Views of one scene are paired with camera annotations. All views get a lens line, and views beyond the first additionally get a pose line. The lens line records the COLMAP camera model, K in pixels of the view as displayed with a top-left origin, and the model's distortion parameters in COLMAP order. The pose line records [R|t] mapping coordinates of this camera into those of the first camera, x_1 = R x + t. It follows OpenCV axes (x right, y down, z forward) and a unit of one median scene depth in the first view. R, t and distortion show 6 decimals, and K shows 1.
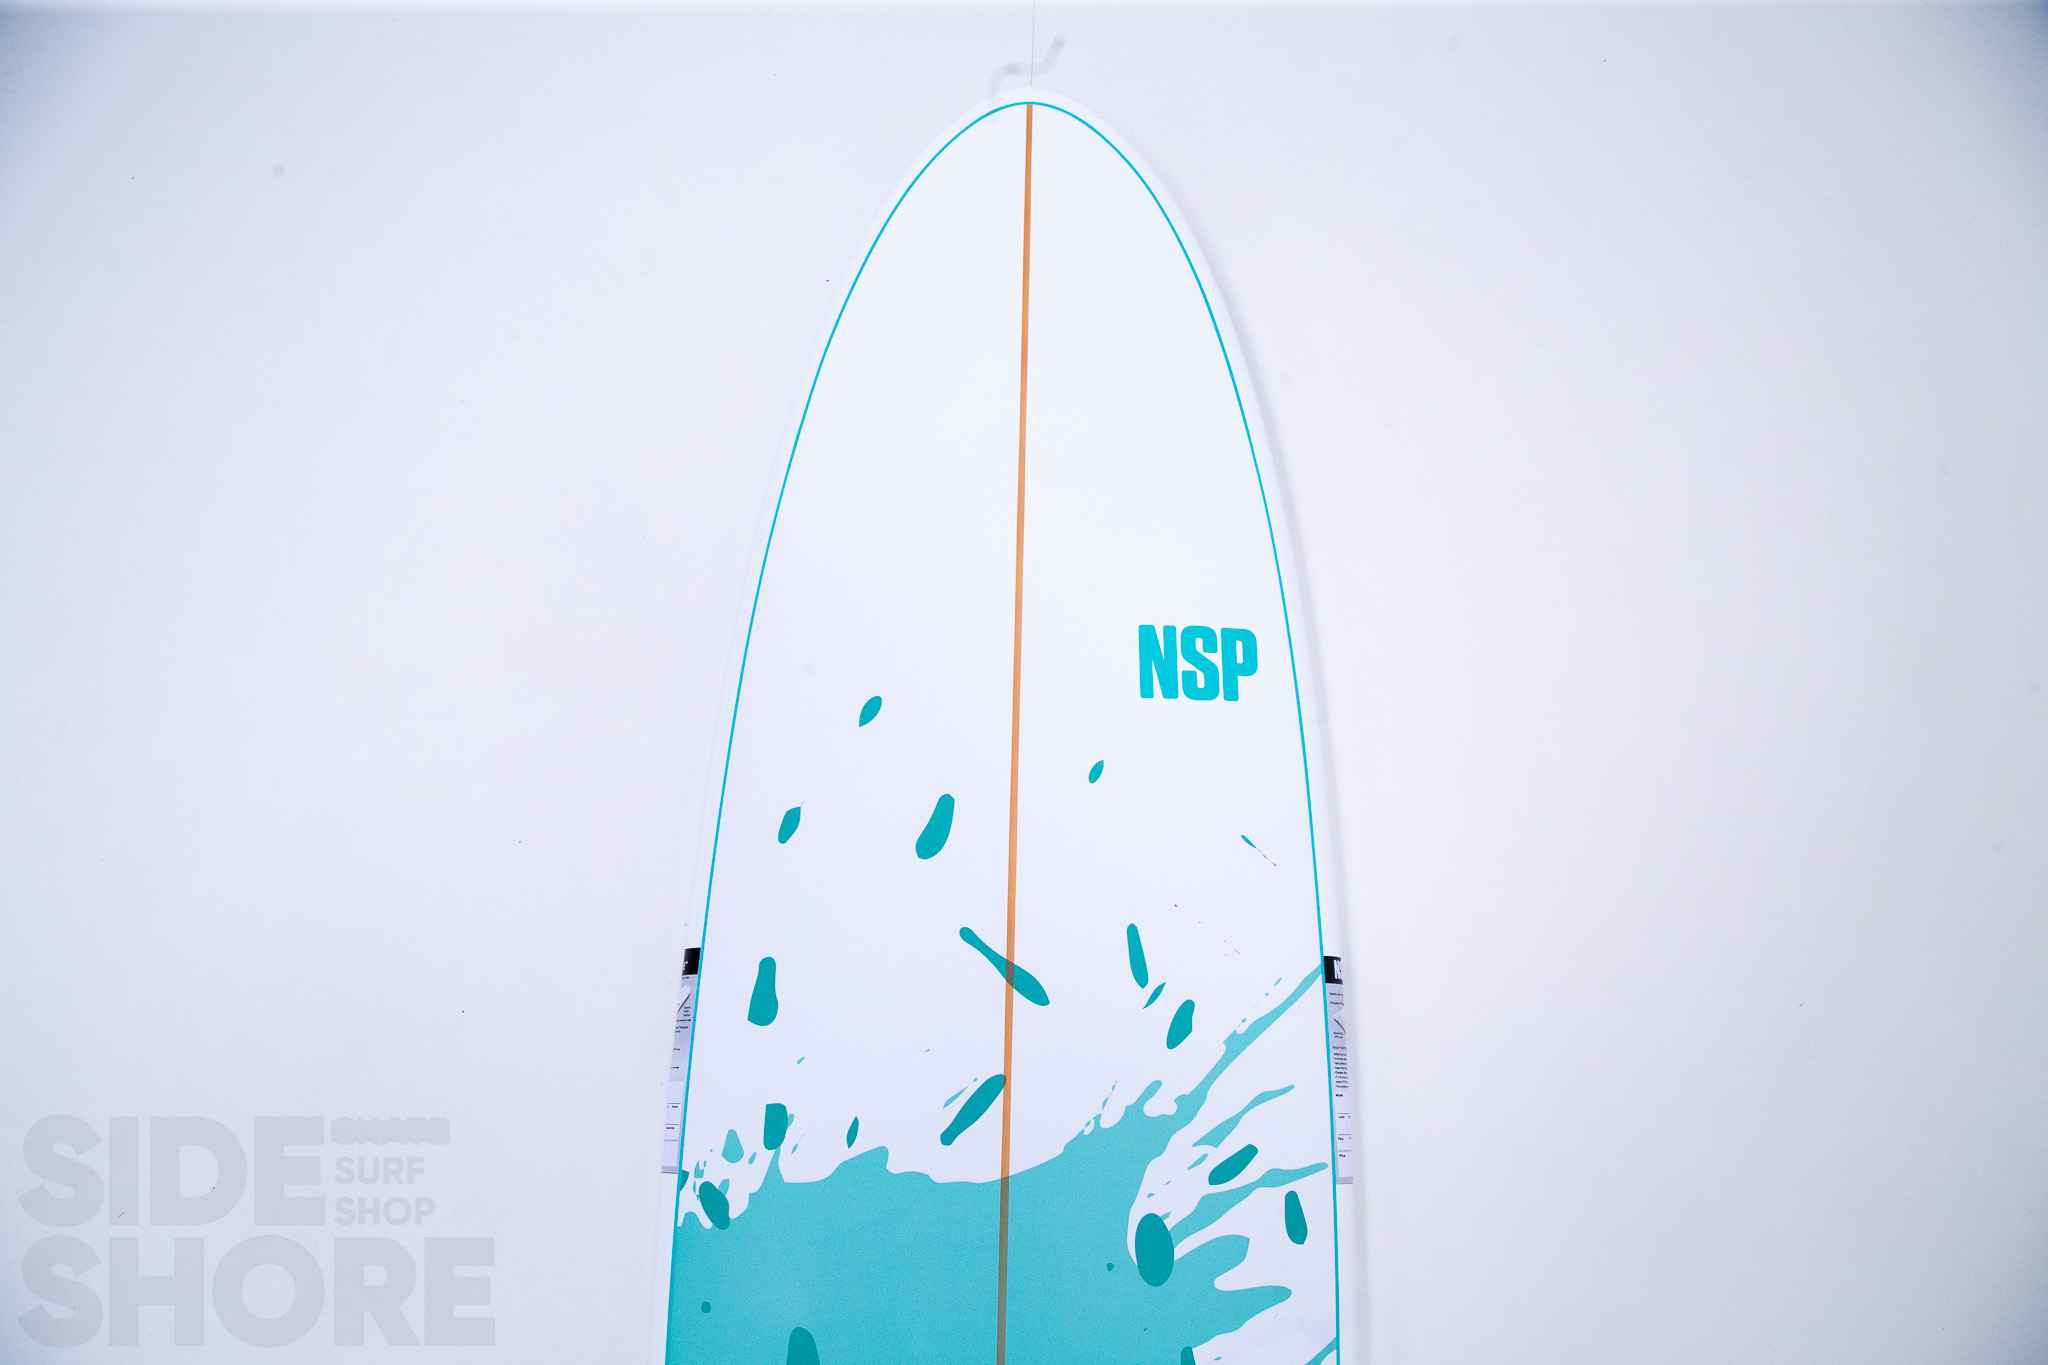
lens RADIAL K [[1393.3, 0, 1024.0], [0, 1393.3, 682.5], [0, 0, 1]] dist [-0.094981, 0.001102]
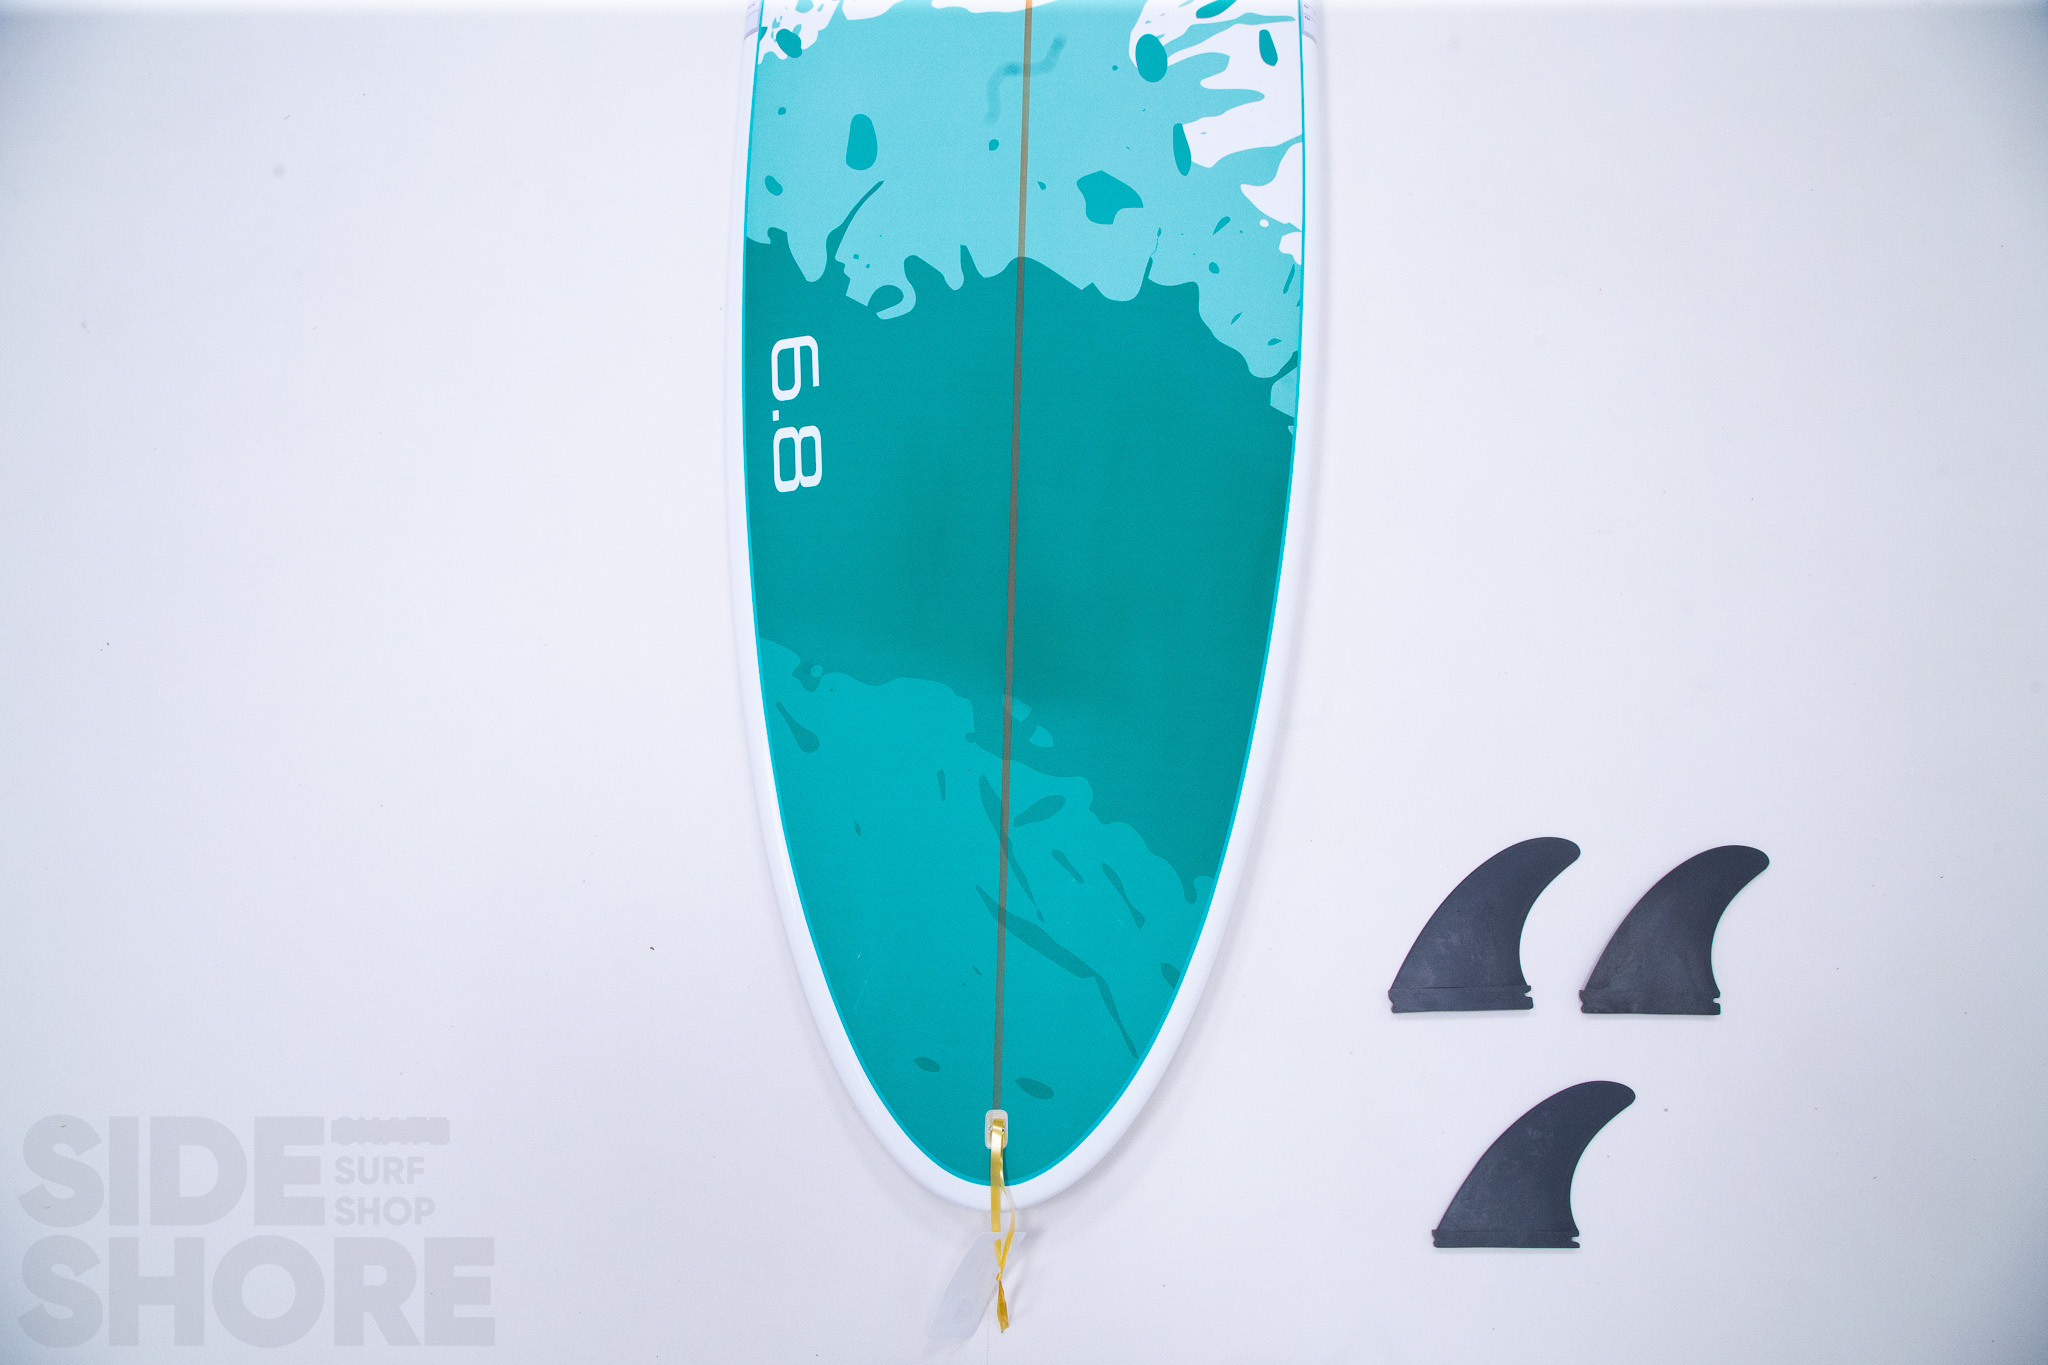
lens RADIAL K [[1393.3, 0, 1024.0], [0, 1393.3, 682.5], [0, 0, 1]] dist [-0.094981, 0.001102]
pose [[0.999955, 0.001897, -0.009250, -0.005508], [-0.000818, 0.993331, 0.115296, 0.805392], [0.009407, -0.115283, 0.993288, -0.263066]]
